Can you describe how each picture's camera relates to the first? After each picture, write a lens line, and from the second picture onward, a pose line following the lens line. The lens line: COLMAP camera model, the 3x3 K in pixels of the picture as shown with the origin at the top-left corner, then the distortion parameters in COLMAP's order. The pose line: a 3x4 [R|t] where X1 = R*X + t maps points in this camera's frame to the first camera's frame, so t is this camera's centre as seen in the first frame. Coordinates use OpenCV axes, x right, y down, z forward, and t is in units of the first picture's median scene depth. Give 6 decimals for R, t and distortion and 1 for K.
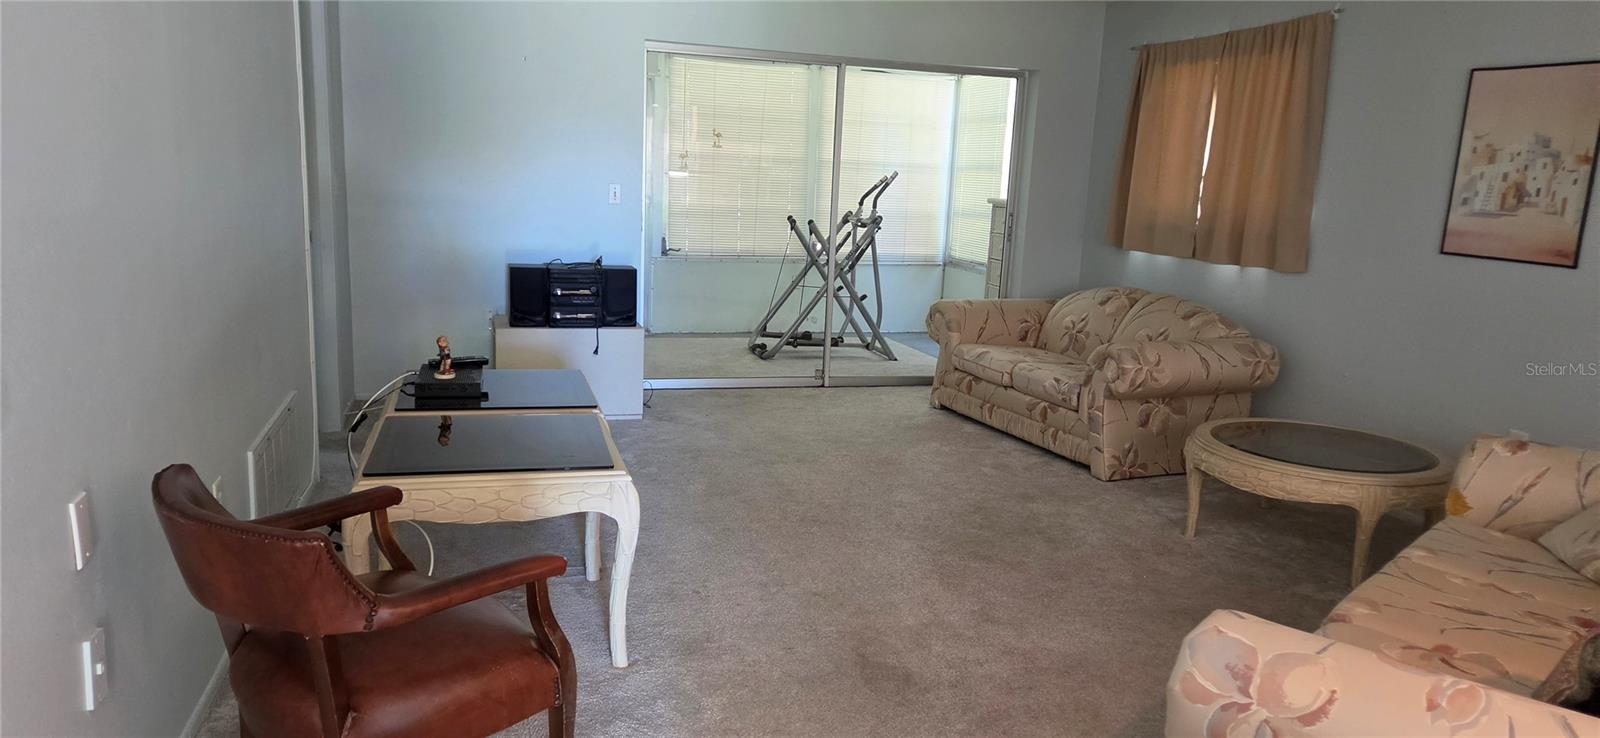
lens RADIAL K [[1075.8, 0, 813.4], [0, 1075.8, 382.5], [0, 0, 1]] dist [0.060453, -0.040365]
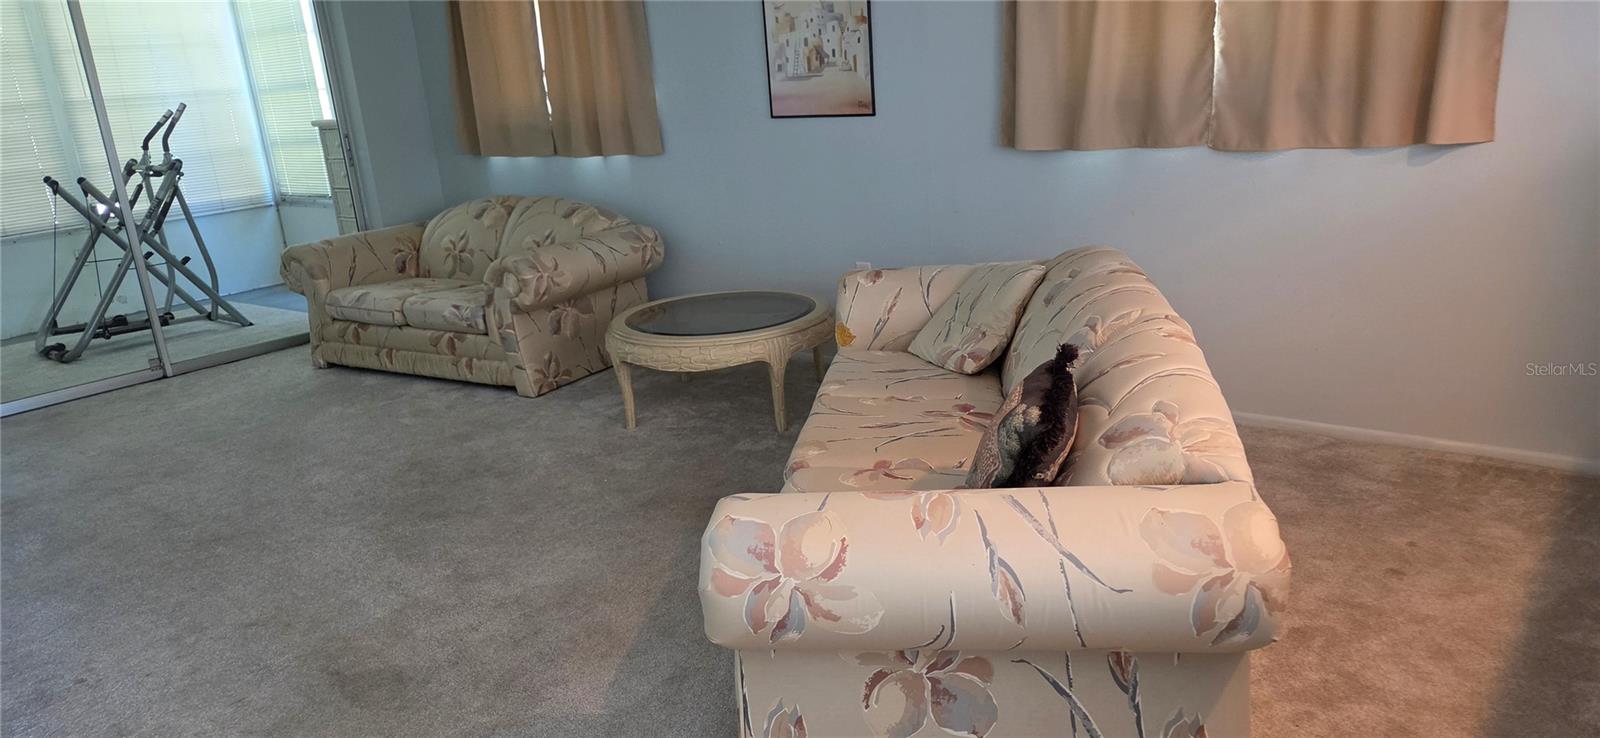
lens RADIAL K [[1075.8, 0, 812.2], [0, 1075.8, 383.0], [0, 0, 1]] dist [0.060453, -0.040365]
pose [[0.819748, -0.262310, 0.509124, -0.012551], [0.217411, 0.964933, 0.147095, -0.007450], [-0.529855, -0.009892, 0.848031, 0.032964]]
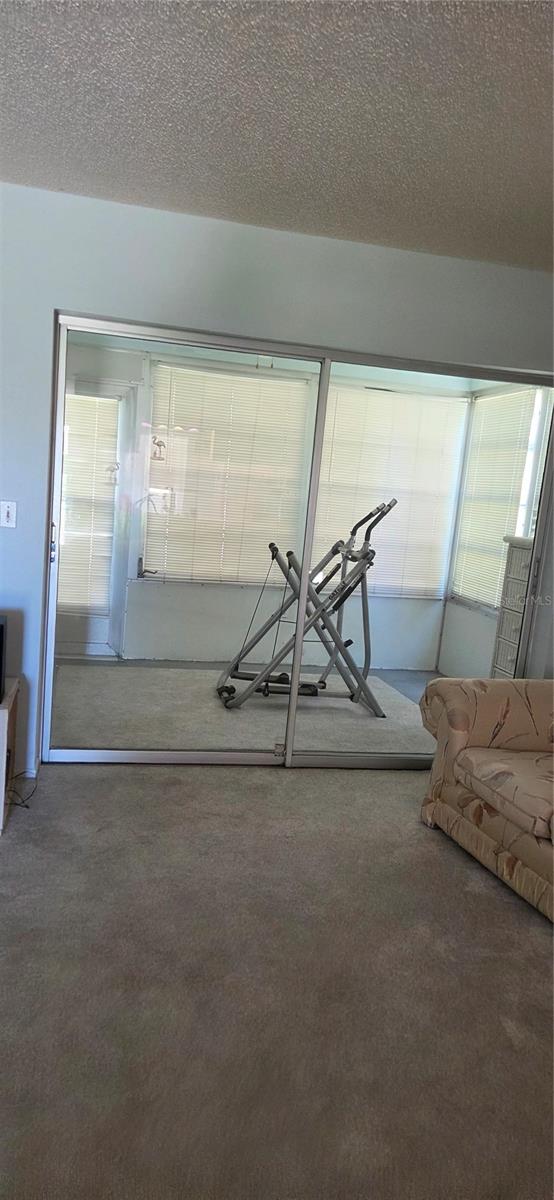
lens RADIAL K [[747.0, 0, 276.2], [0, 747.0, 598.6], [0, 0, 1]] dist [0.043918, -0.000051]
pose [[0.994043, 0.056288, -0.093329, 0.047450], [-0.060751, 0.997107, -0.045687, -0.092965], [0.090487, 0.051084, 0.994587, 0.447913]]
